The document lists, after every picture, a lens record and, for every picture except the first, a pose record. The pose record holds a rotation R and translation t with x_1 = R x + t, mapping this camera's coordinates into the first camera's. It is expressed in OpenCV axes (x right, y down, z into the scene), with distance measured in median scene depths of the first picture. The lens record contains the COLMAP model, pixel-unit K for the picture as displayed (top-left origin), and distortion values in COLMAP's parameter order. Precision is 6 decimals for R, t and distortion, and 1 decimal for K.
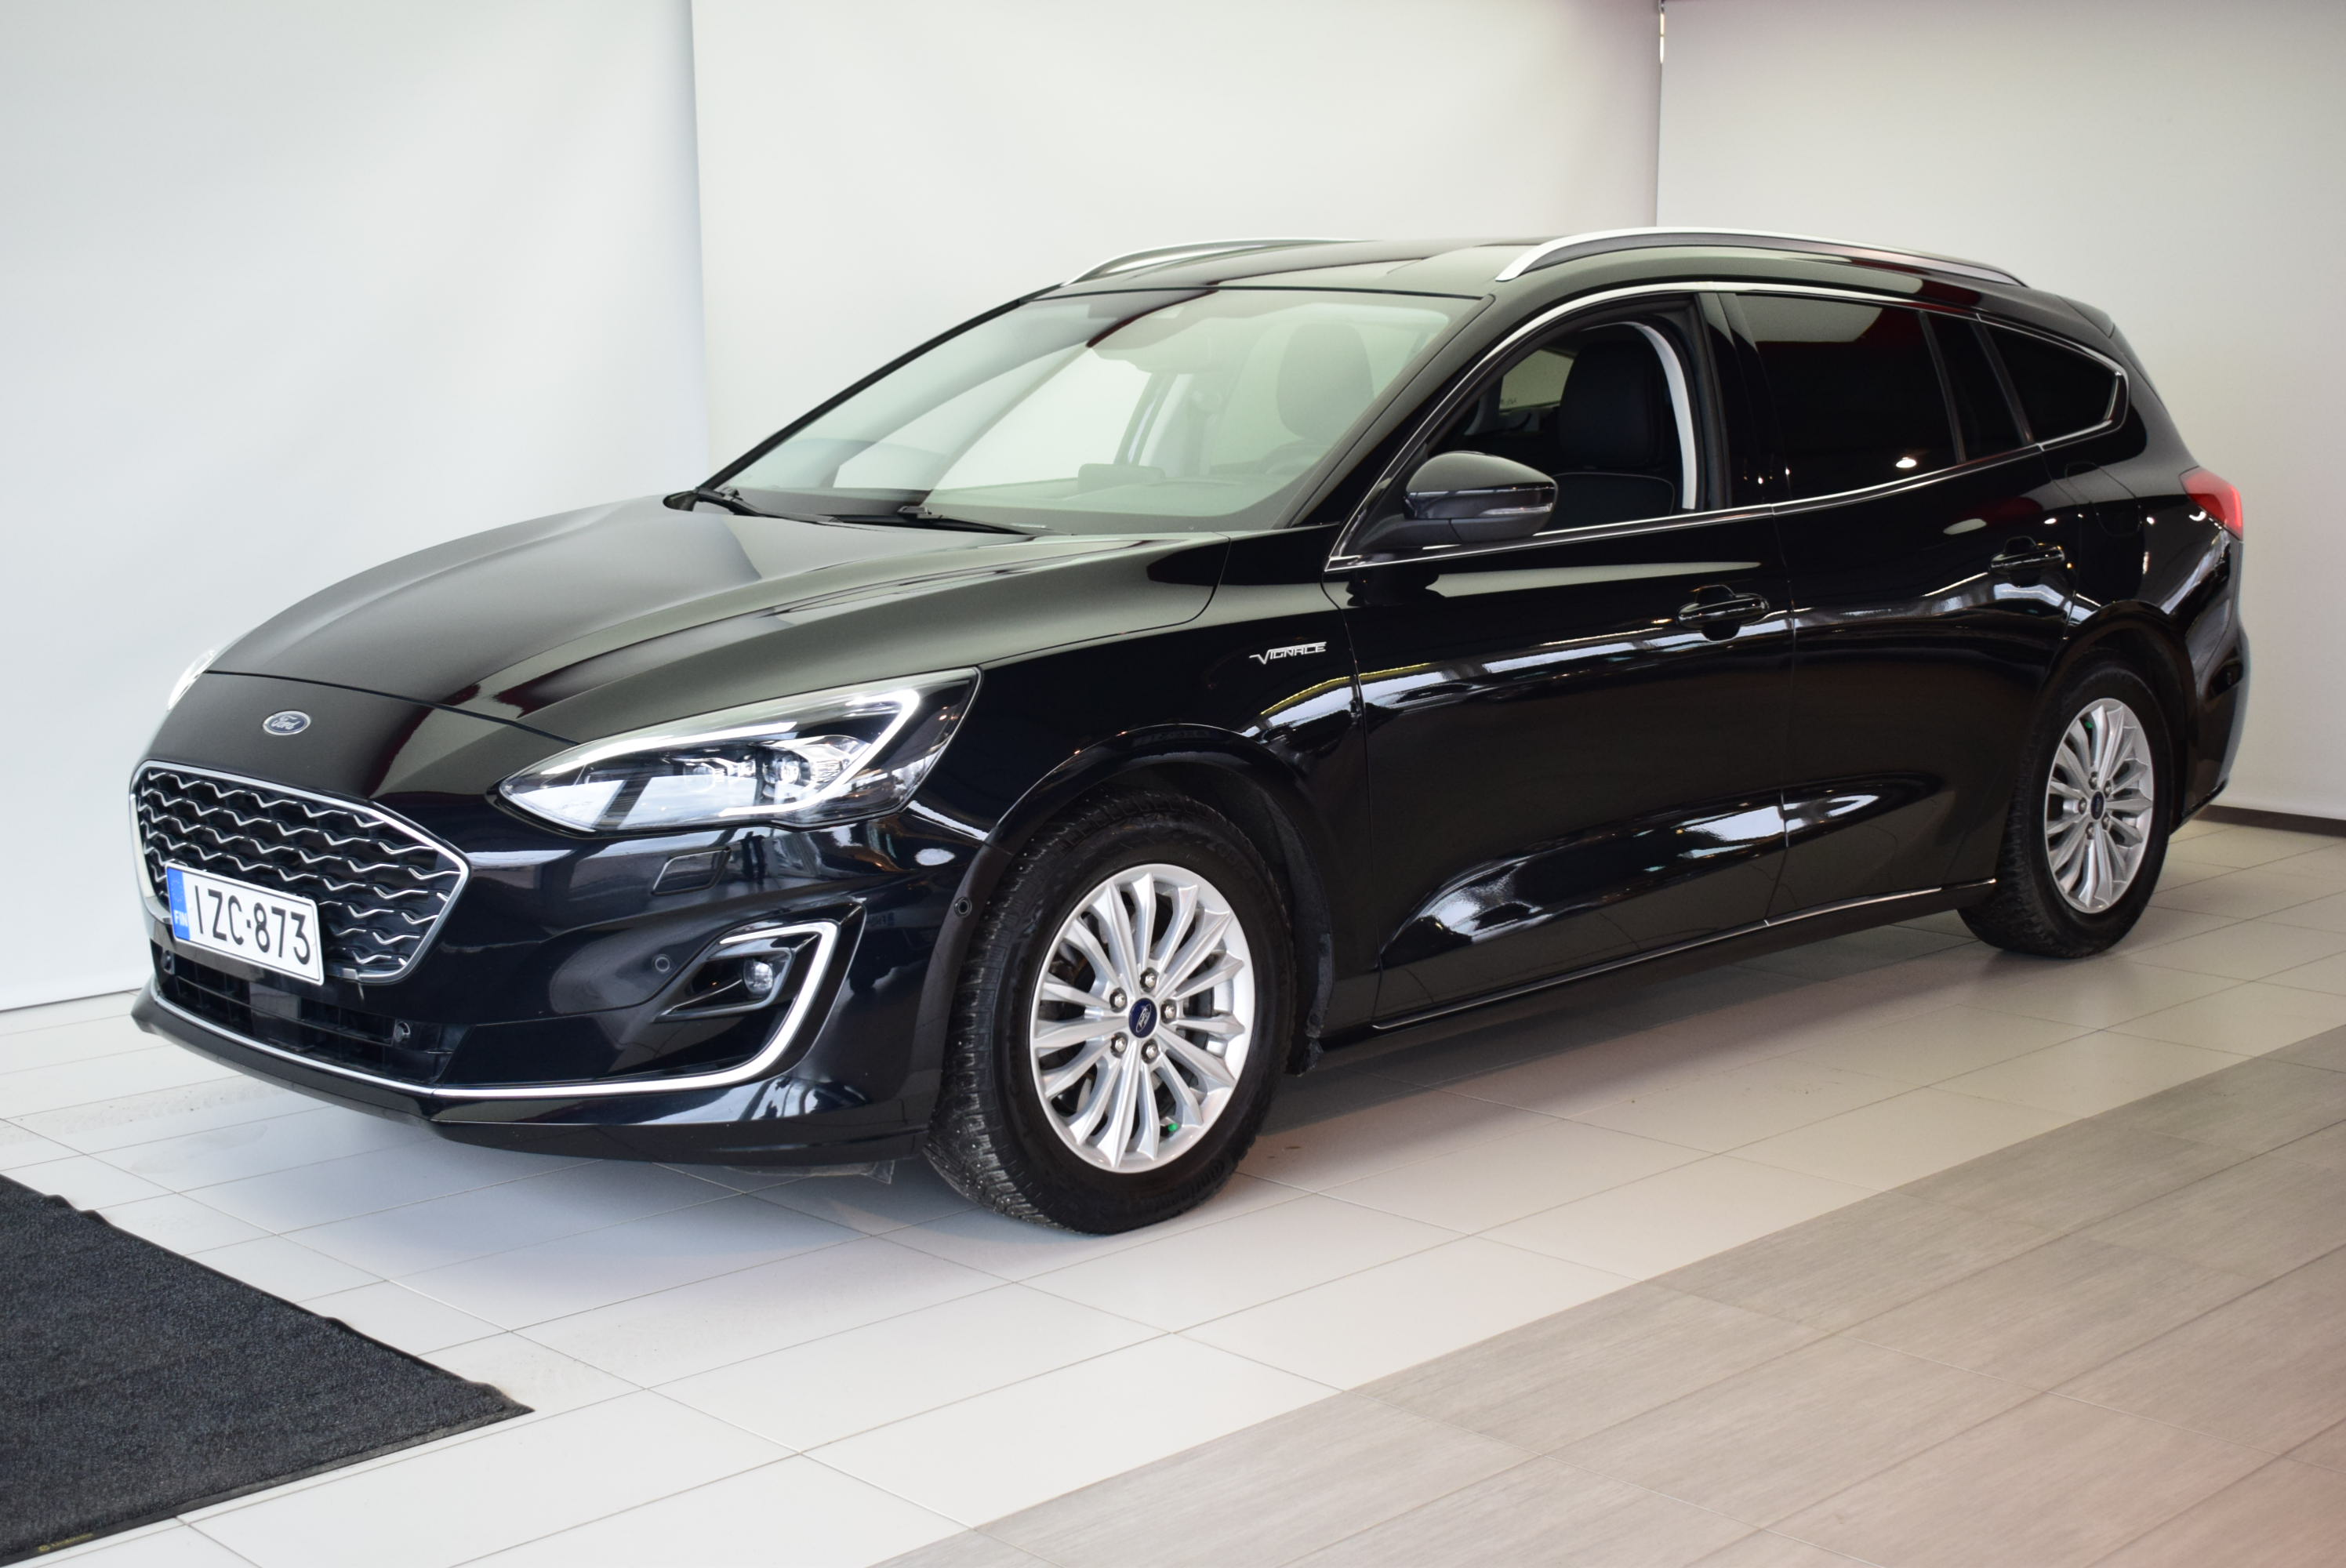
lens RADIAL K [[3136.2, 0, 1173.0], [0, 3136.2, 784.0], [0, 0, 1]] dist [0.032210, 0.038060]
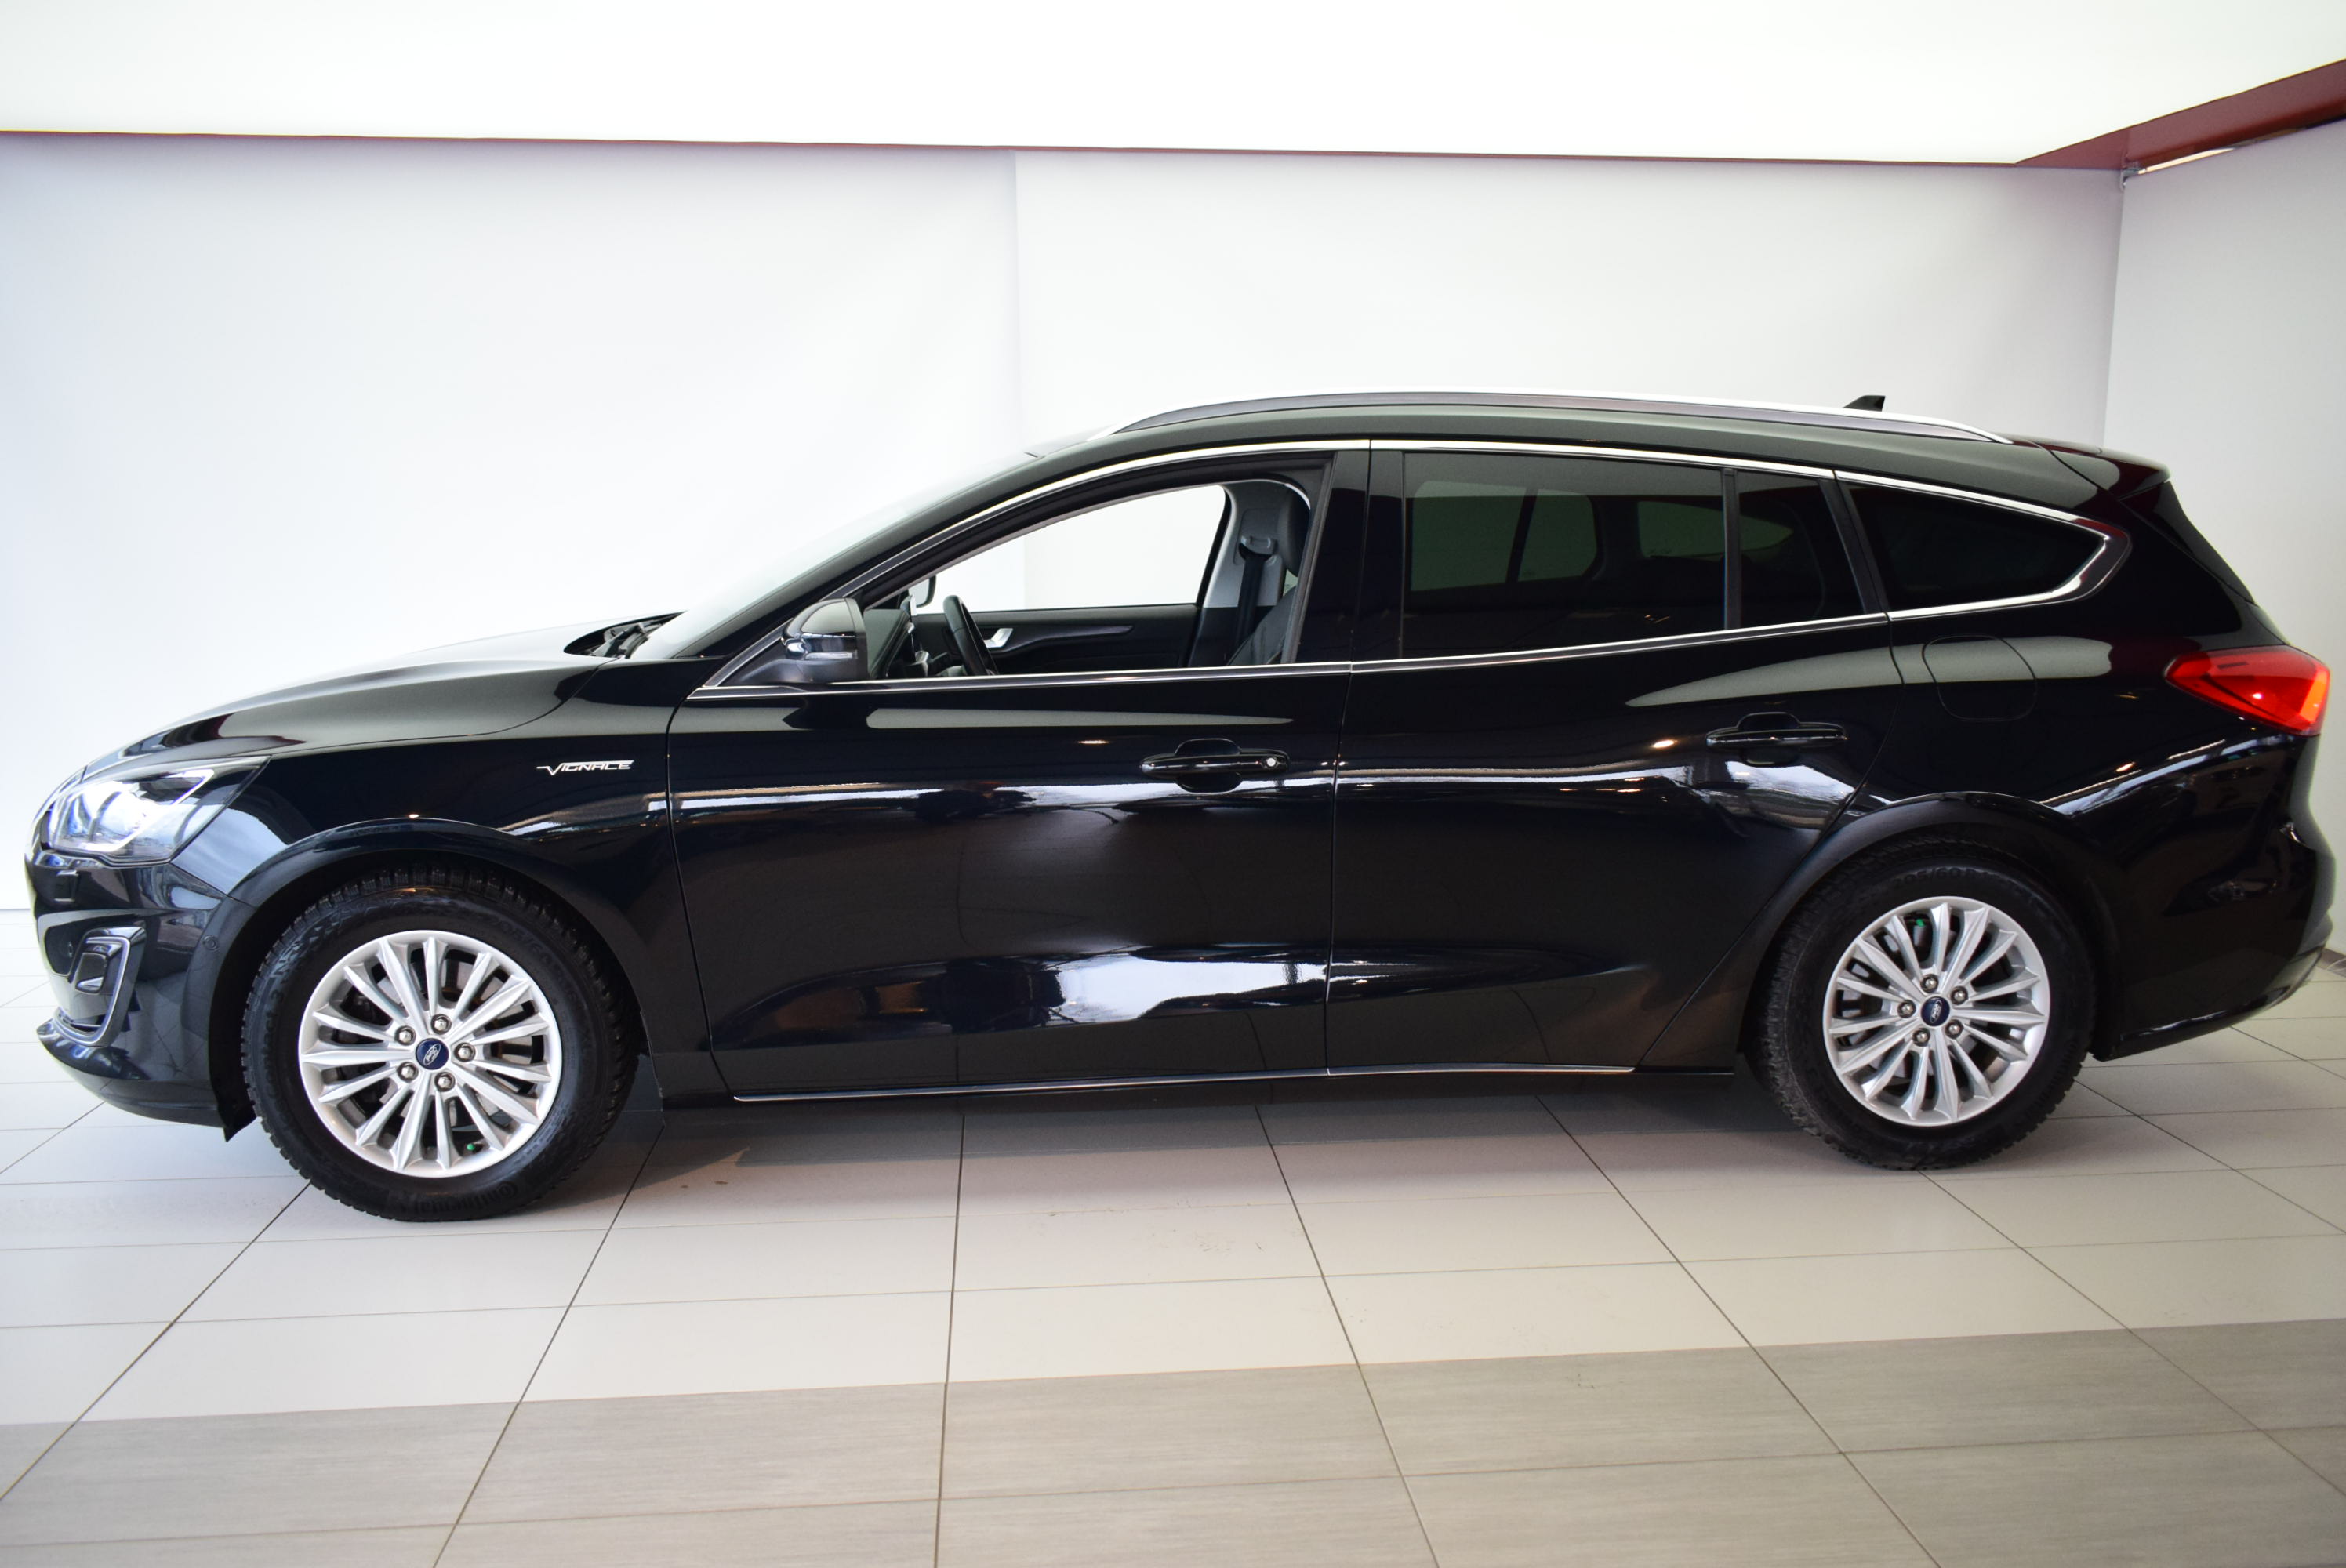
lens RADIAL K [[1746.1, 0, 1173.0], [0, 1746.1, 784.0], [0, 0, 1]] dist [0.005151, 0.001730]
pose [[0.752323, 0.105036, -0.650367, 0.635170], [-0.092257, 0.994278, 0.053859, -0.092605], [0.652303, 0.019482, 0.757708, 0.667904]]
